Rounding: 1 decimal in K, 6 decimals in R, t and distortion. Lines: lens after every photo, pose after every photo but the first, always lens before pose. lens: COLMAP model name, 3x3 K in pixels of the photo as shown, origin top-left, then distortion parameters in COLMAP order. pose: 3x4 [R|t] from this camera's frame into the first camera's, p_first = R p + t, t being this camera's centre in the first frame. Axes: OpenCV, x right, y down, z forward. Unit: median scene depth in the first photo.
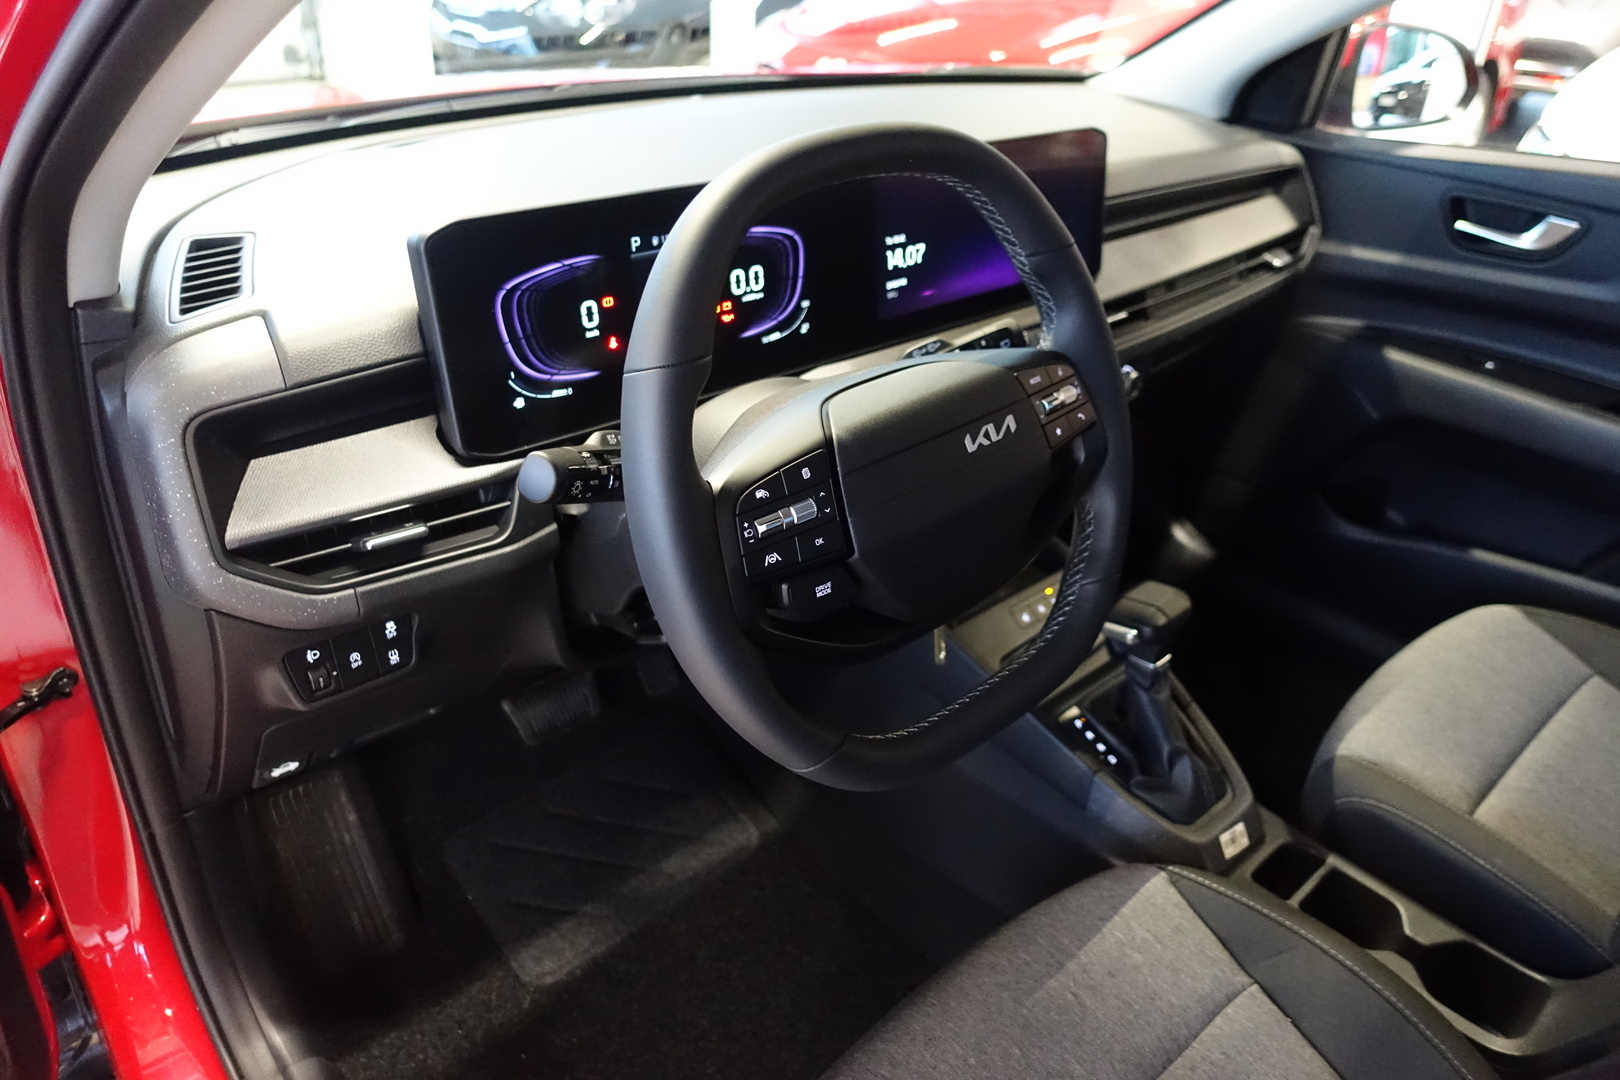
lens RADIAL K [[1113.1, 0, 811.7], [0, 1113.1, 542.8], [0, 0, 1]] dist [0.000689, 0.001065]
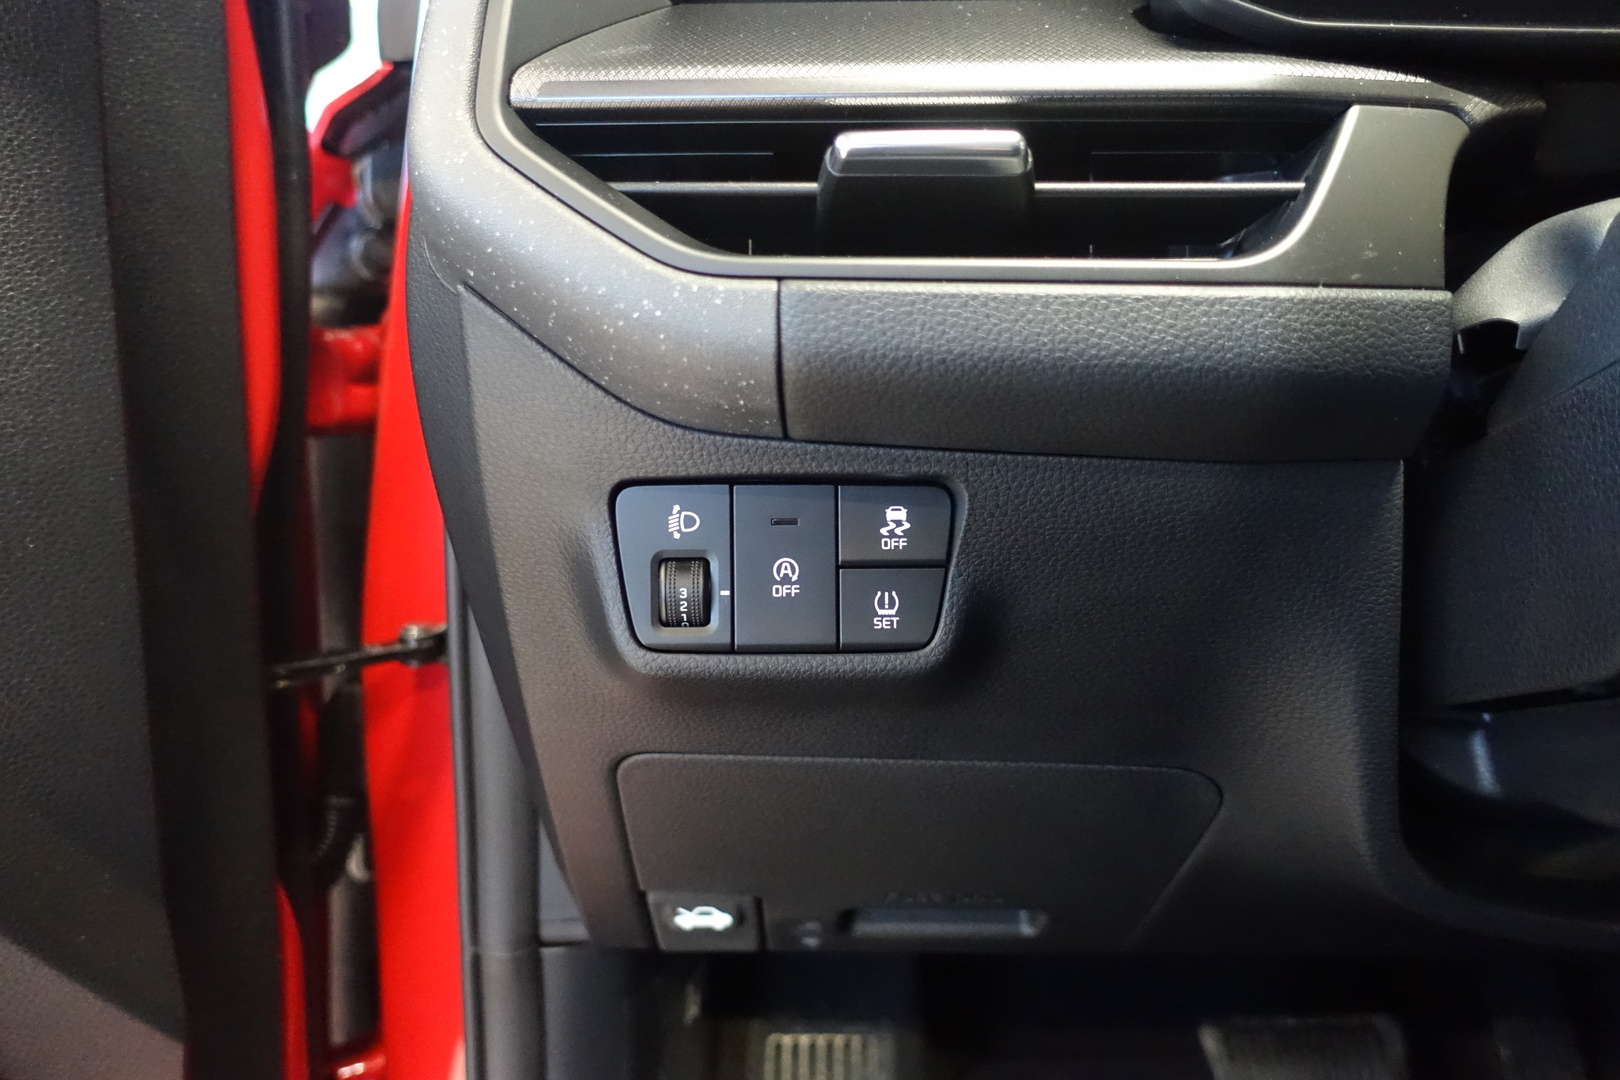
lens RADIAL K [[1113.1, 0, 809.0], [0, 1113.1, 533.3], [0, 0, 1]] dist [0.000689, 0.001065]
pose [[0.751553, 0.077896, -0.655058, -0.138278], [-0.300773, 0.924245, -0.235173, 0.149336], [0.587115, 0.373769, 0.718048, 0.622605]]
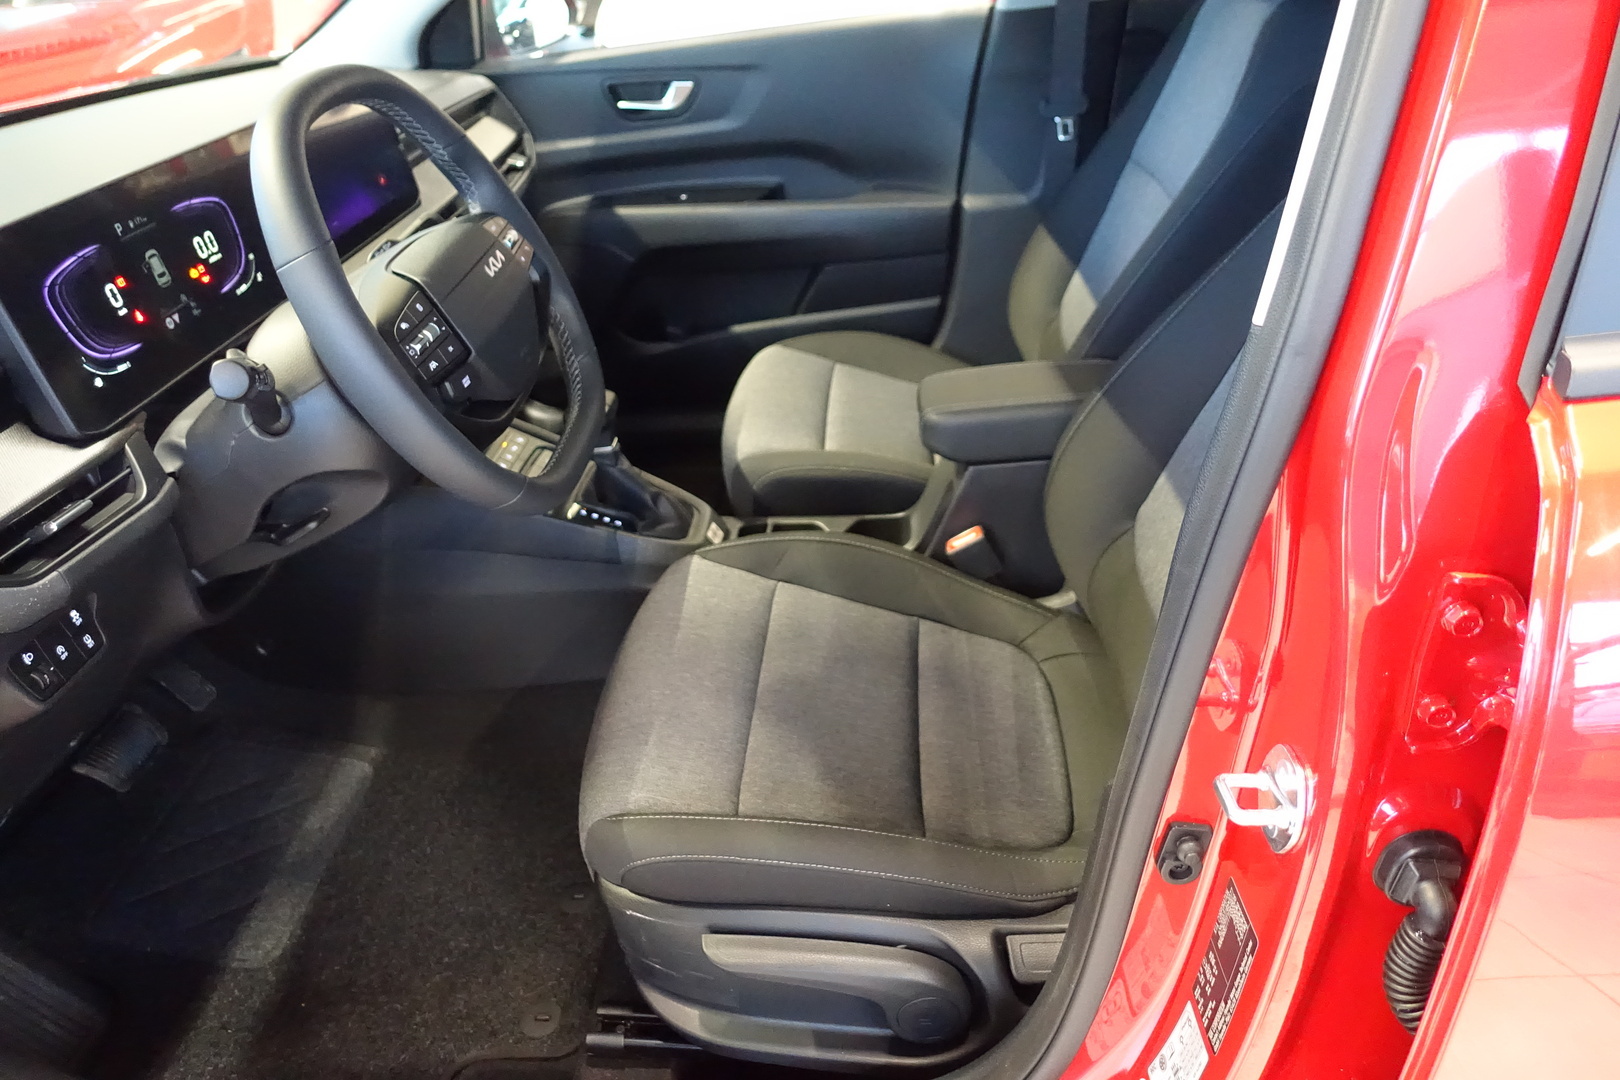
lens RADIAL K [[1113.1, 0, 809.3], [0, 1113.1, 548.6], [0, 0, 1]] dist [0.000689, 0.001065]
pose [[0.709830, -0.438019, 0.551617, -0.379610], [0.430803, 0.889553, 0.151998, 0.139591], [-0.557271, 0.129745, 0.820131, -0.265606]]
